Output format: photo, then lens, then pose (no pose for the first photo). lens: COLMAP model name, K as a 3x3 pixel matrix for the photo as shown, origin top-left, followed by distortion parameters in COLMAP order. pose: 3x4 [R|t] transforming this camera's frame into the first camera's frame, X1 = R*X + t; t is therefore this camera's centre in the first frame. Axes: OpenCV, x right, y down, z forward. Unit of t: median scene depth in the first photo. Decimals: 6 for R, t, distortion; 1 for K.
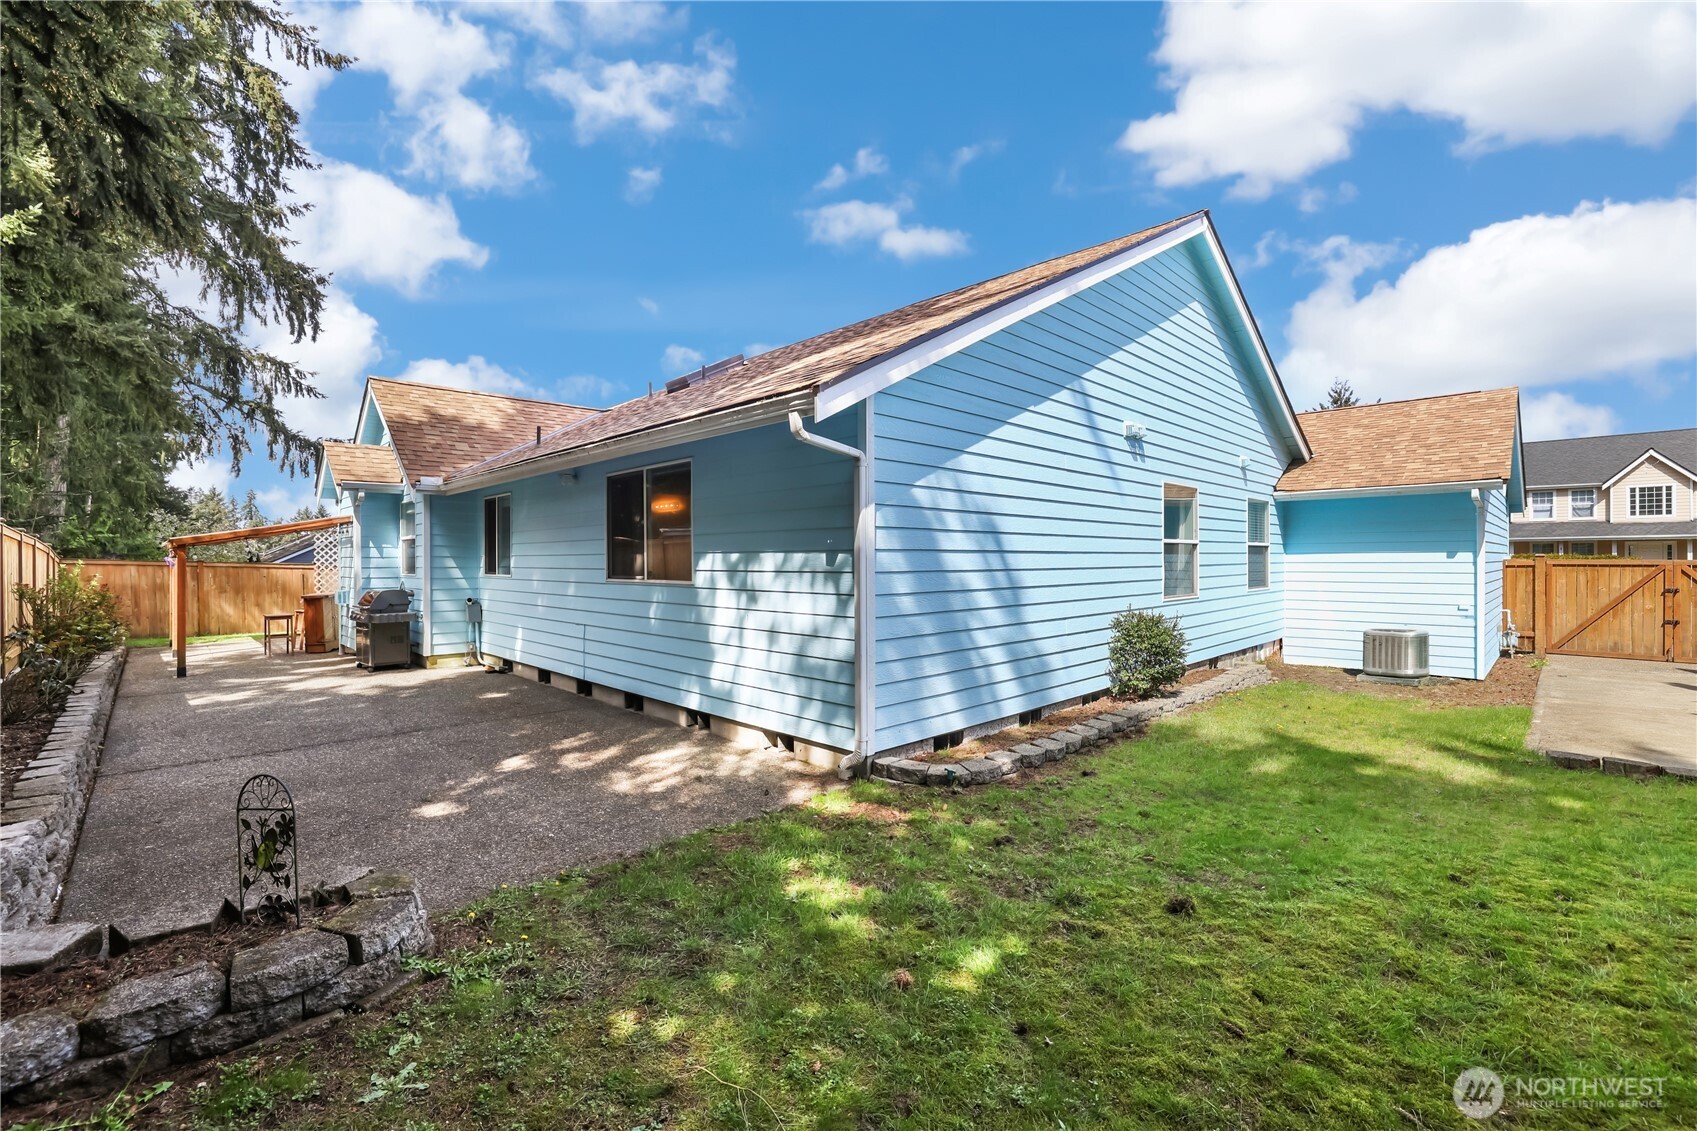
lens RADIAL K [[741.4, 0, 842.7], [0, 741.4, 565.2], [0, 0, 1]] dist [-0.007618, 0.003987]
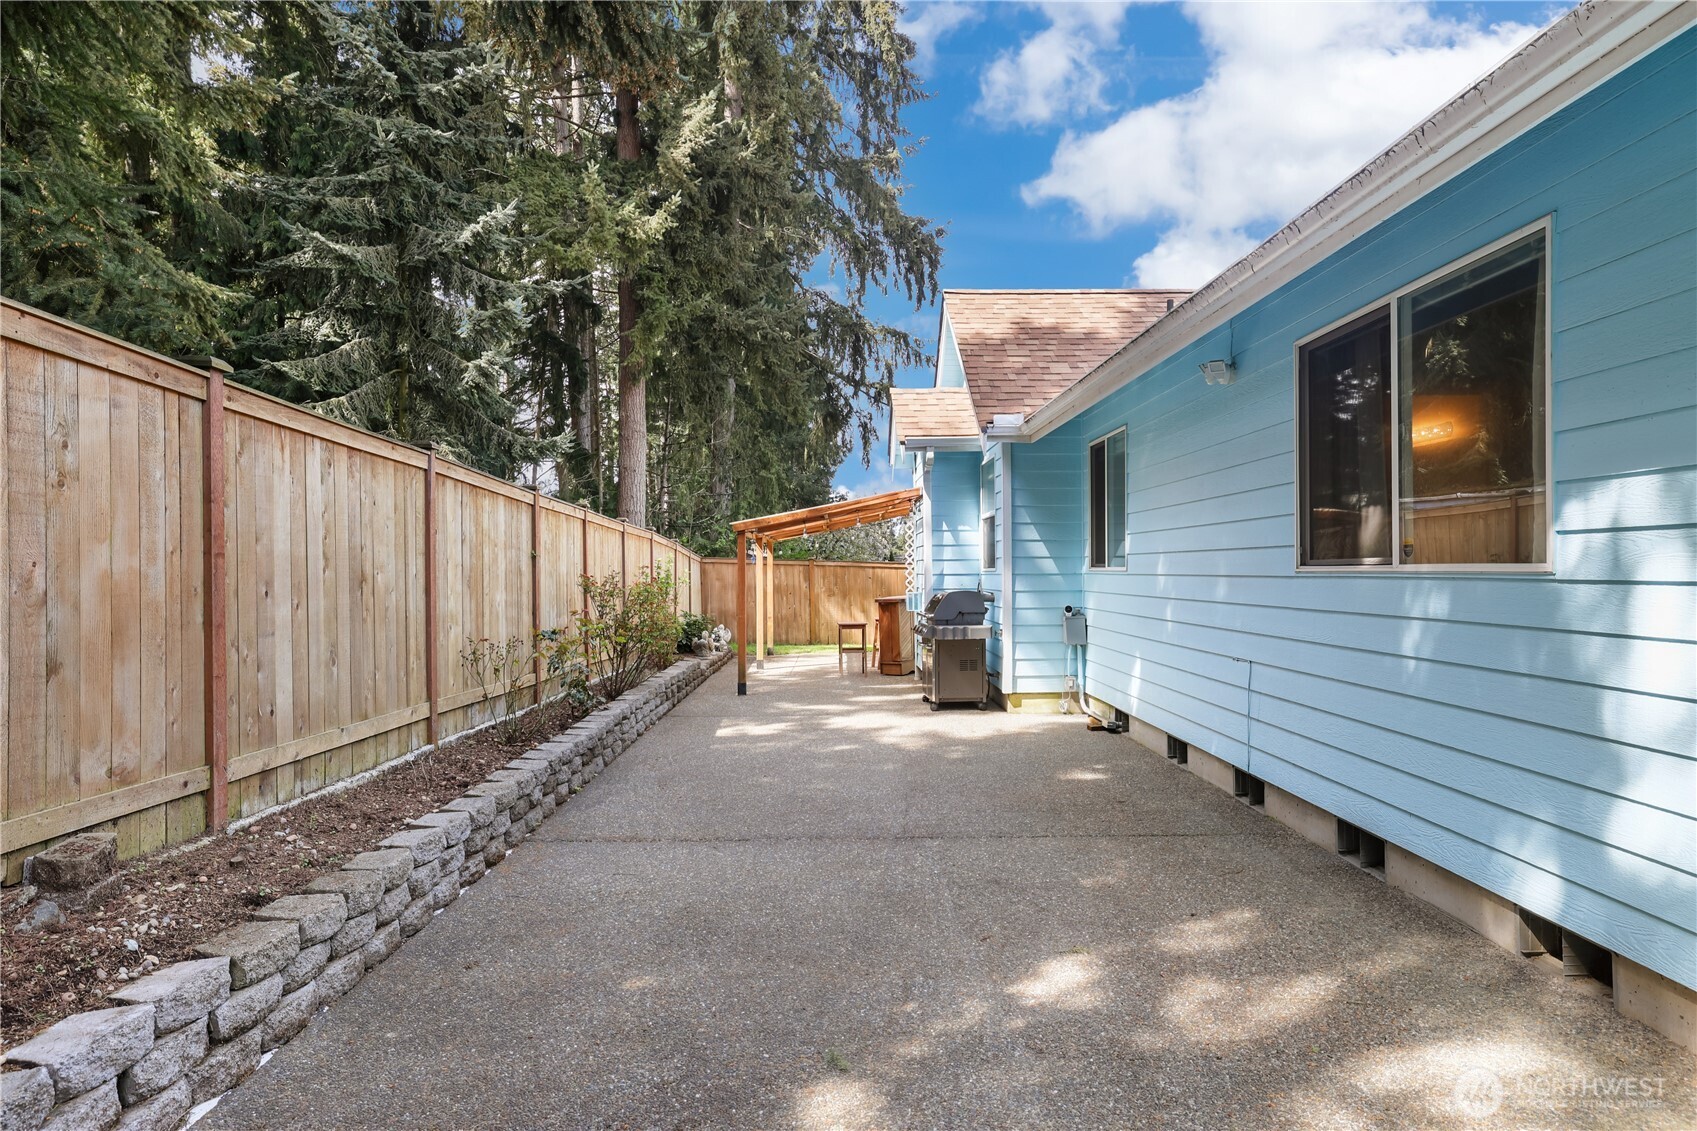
lens RADIAL K [[926.9, 0, 840.1], [0, 926.9, 576.2], [0, 0, 1]] dist [-0.033263, 0.003229]
pose [[0.716337, 0.000494, -0.697755, -0.094911], [-0.001277, 0.999999, -0.000603, 0.019882], [0.697754, 0.001324, 0.716337, 0.302489]]
